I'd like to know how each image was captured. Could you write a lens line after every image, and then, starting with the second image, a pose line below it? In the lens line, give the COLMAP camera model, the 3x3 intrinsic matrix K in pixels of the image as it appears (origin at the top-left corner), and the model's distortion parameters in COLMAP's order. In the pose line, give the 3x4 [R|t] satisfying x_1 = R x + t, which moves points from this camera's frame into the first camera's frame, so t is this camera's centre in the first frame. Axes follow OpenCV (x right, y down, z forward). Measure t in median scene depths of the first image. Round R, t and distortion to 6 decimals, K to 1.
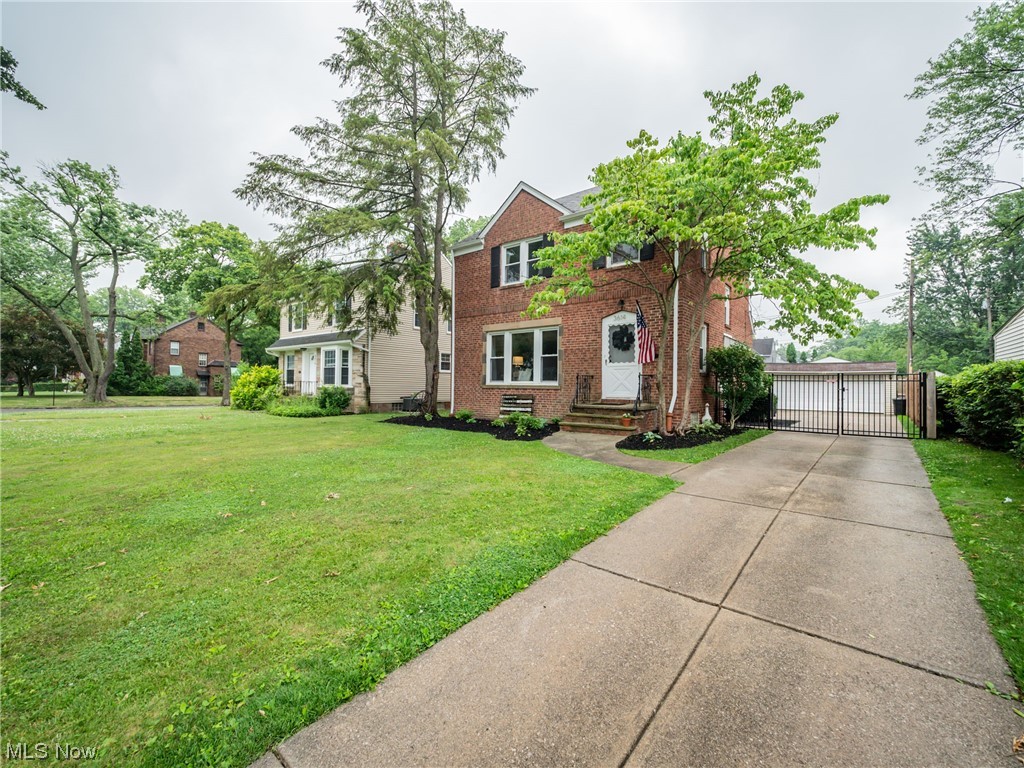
lens RADIAL K [[430.9, 0, 517.8], [0, 430.9, 381.5], [0, 0, 1]] dist [-0.002795, -0.002210]
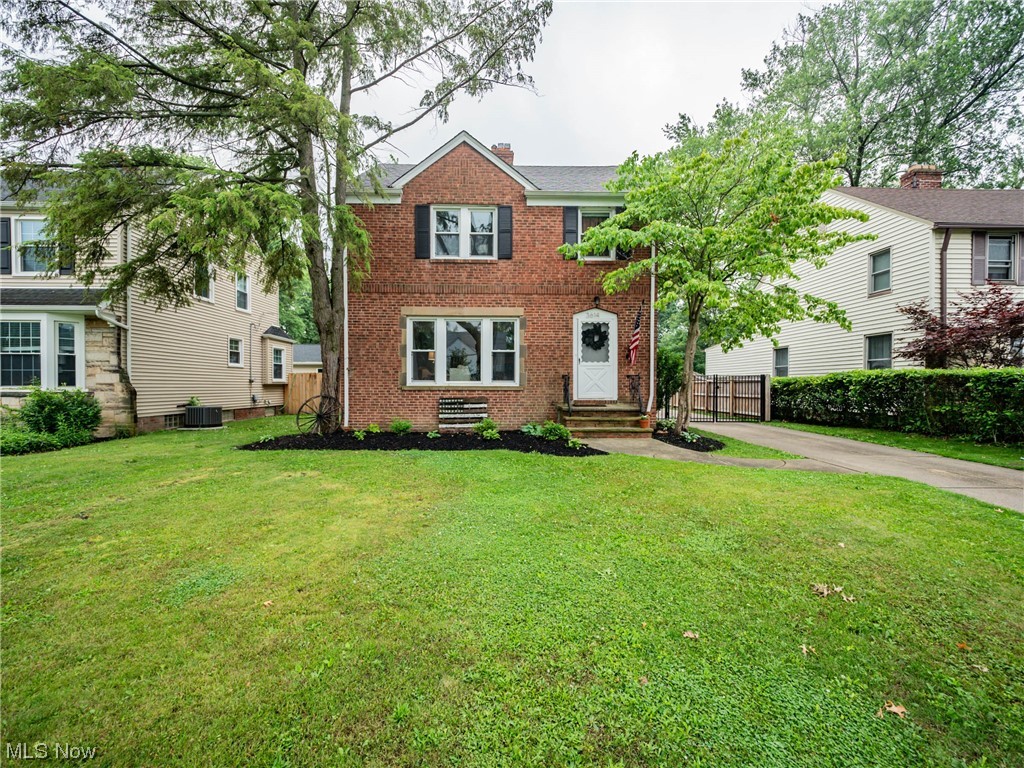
lens RADIAL K [[430.9, 0, 510.3], [0, 430.9, 389.3], [0, 0, 1]] dist [-0.002795, -0.002210]
pose [[0.776623, -0.014348, 0.629803, -0.419562], [-0.002035, 0.999678, 0.025284, -0.005702], [-0.629963, -0.020918, 0.776344, 0.304269]]
